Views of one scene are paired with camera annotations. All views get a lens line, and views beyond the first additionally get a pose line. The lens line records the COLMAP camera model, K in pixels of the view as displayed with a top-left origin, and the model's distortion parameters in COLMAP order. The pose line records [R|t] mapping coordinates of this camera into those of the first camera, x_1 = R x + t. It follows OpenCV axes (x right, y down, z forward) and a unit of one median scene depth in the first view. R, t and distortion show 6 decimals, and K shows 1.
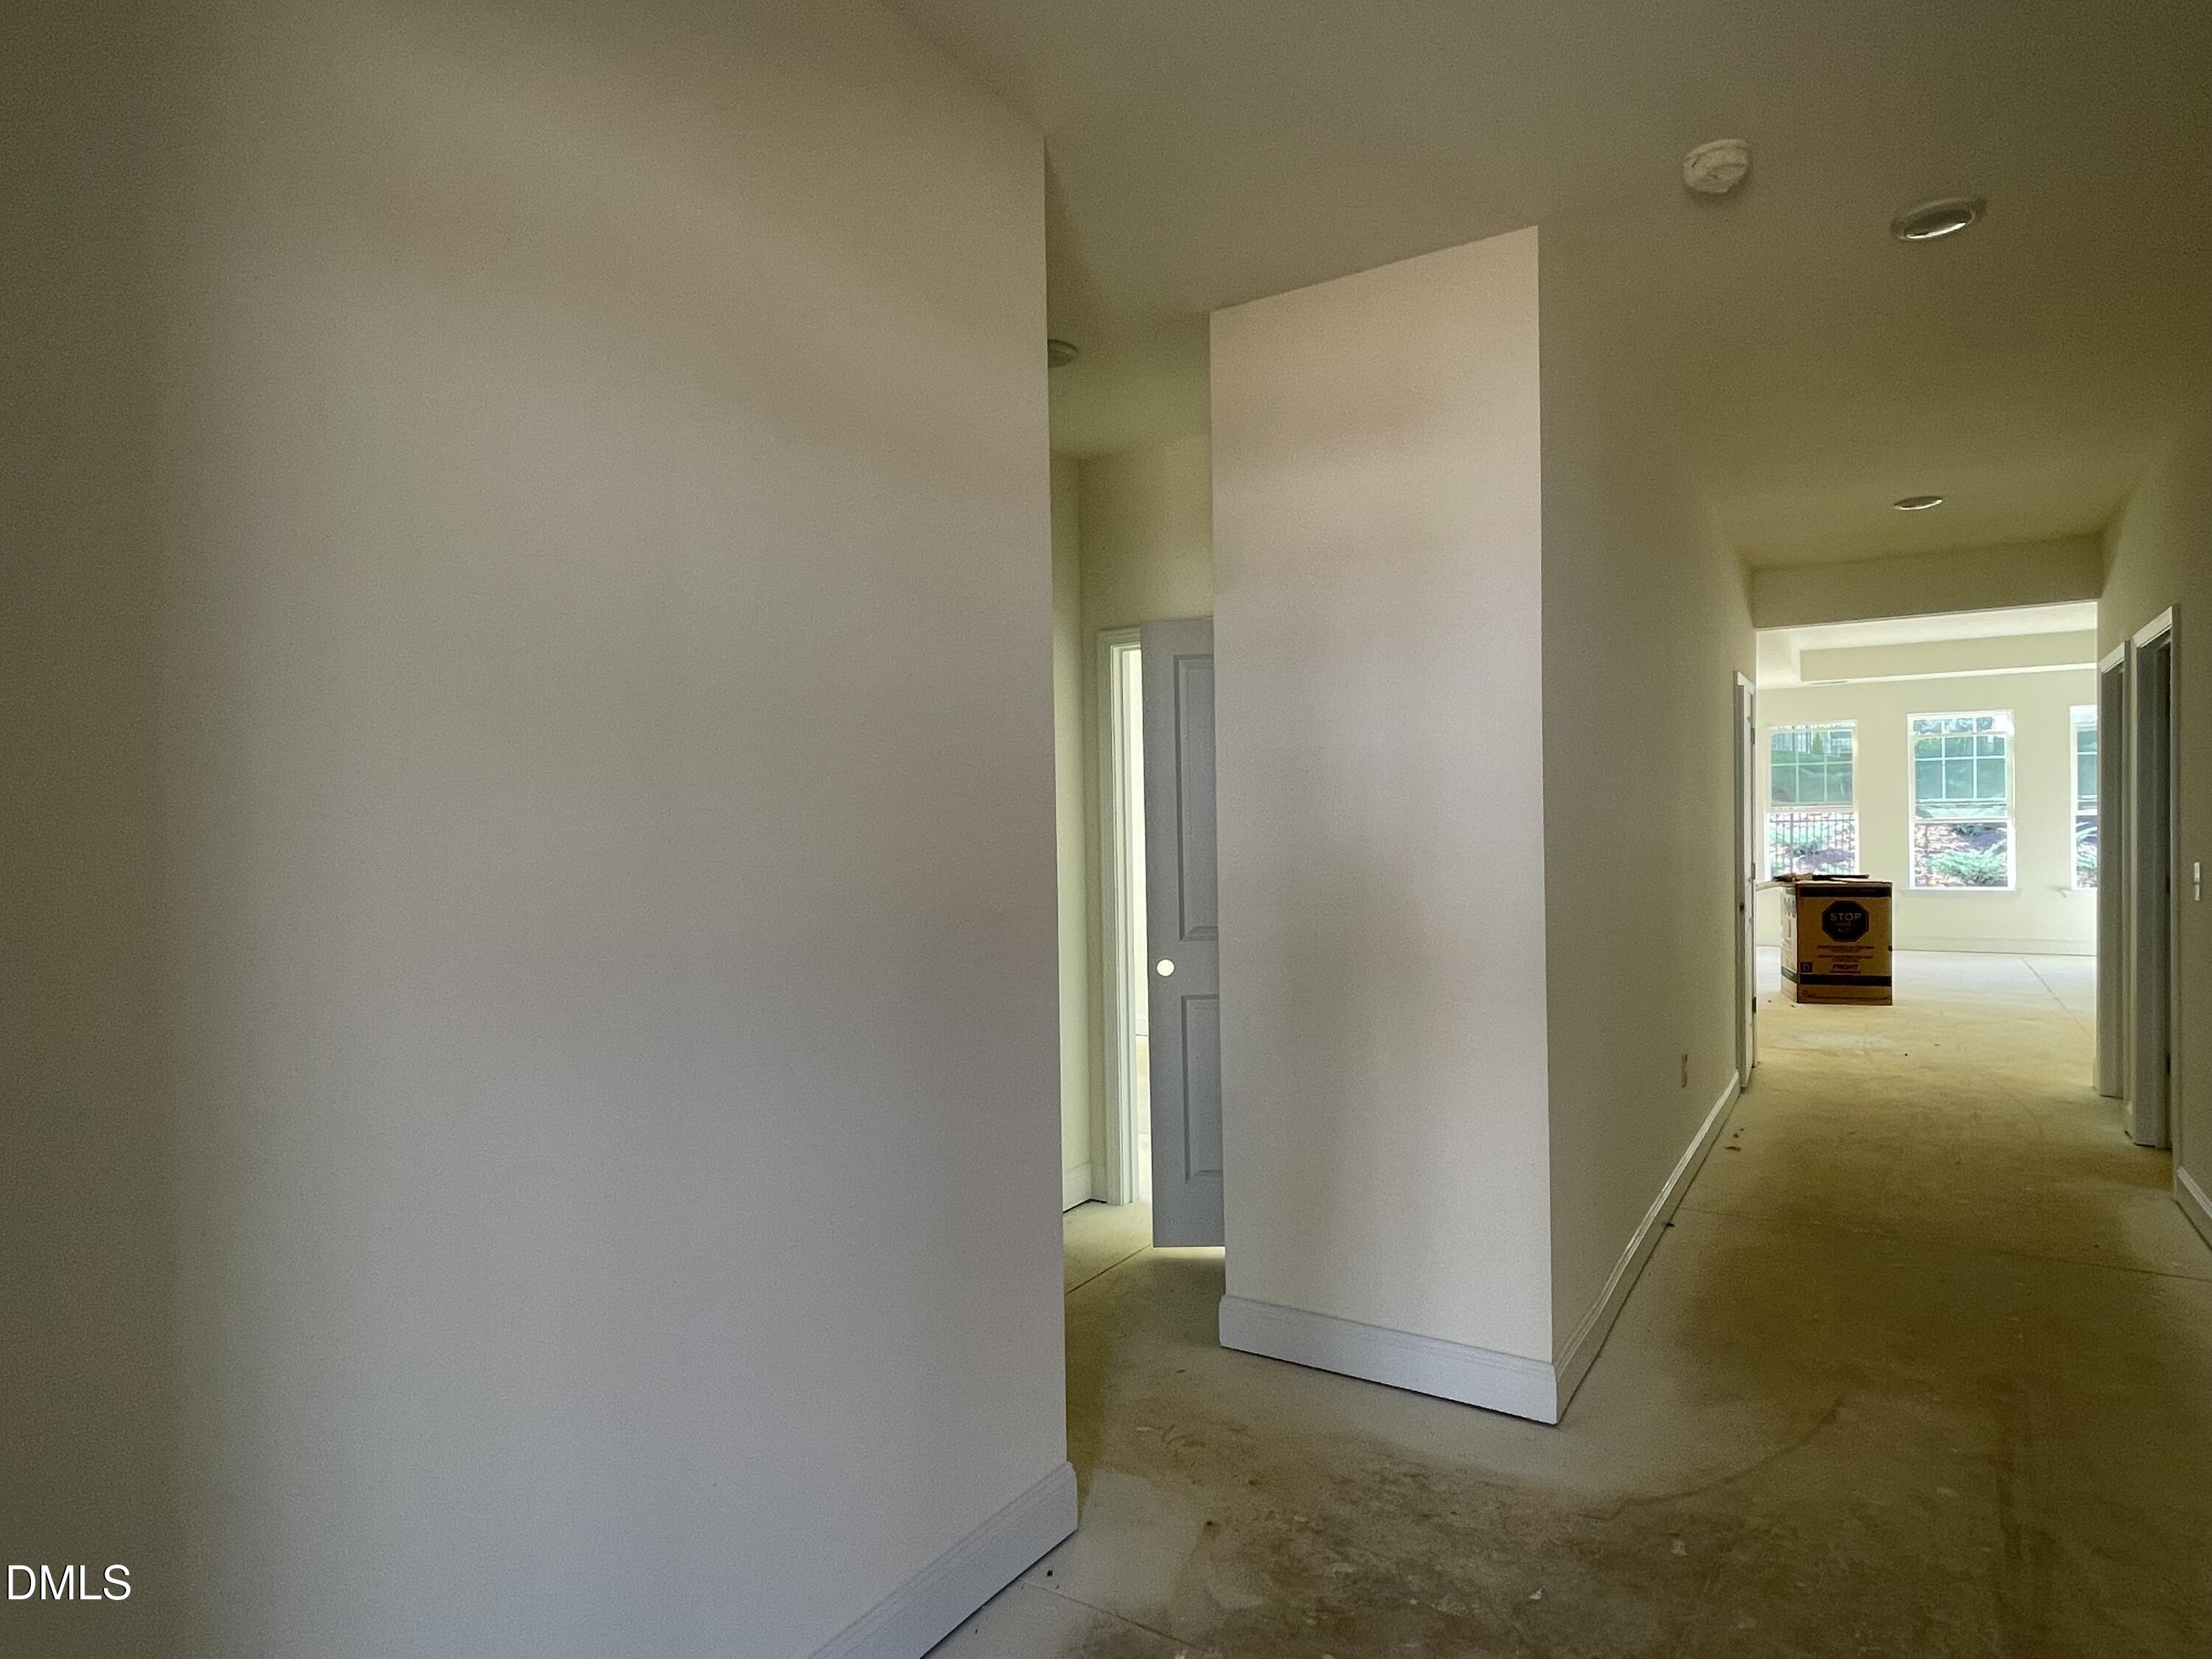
lens RADIAL K [[1250.1, 0, 1099.6], [0, 1250.1, 847.3], [0, 0, 1]] dist [-0.017997, 0.014218]
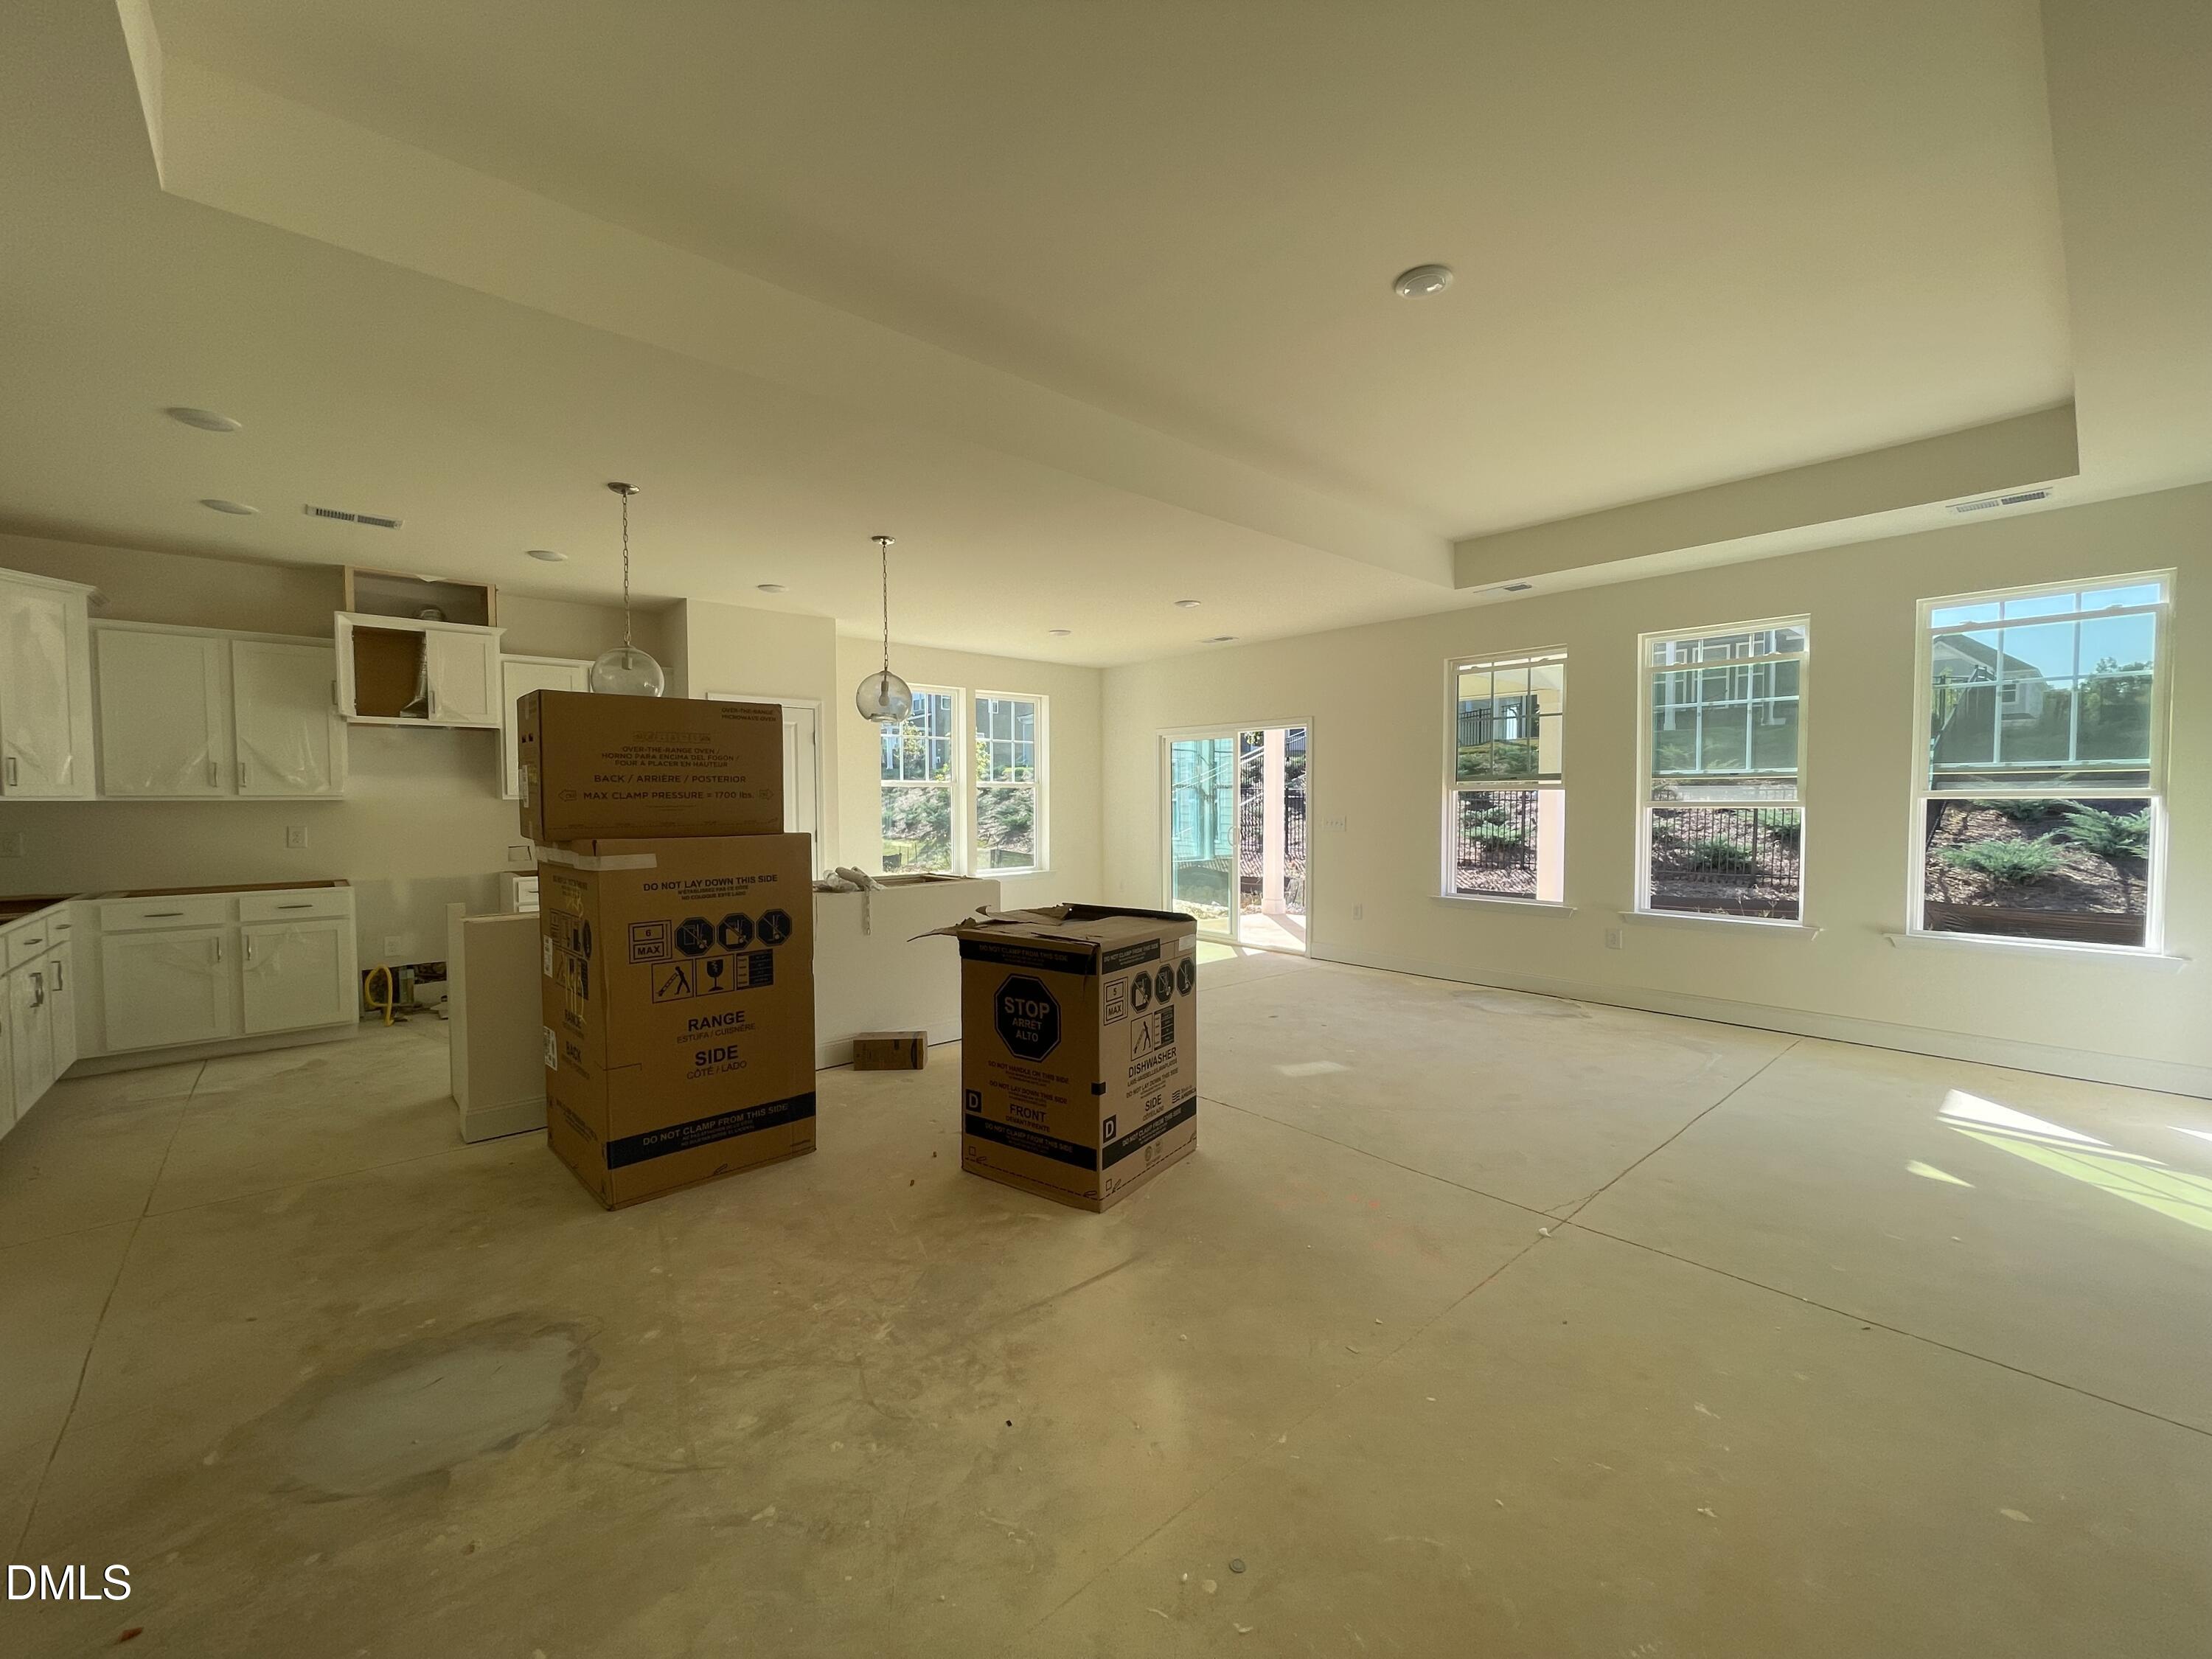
lens RADIAL K [[892.4, 0, 1106.0], [0, 892.4, 829.5], [0, 0, 1]] dist [0.000877, 0.000248]
pose [[0.960403, 0.021063, -0.277817, 0.533935], [-0.015275, 0.999619, 0.022982, -0.015234], [0.278196, -0.017828, 0.960359, 0.505821]]
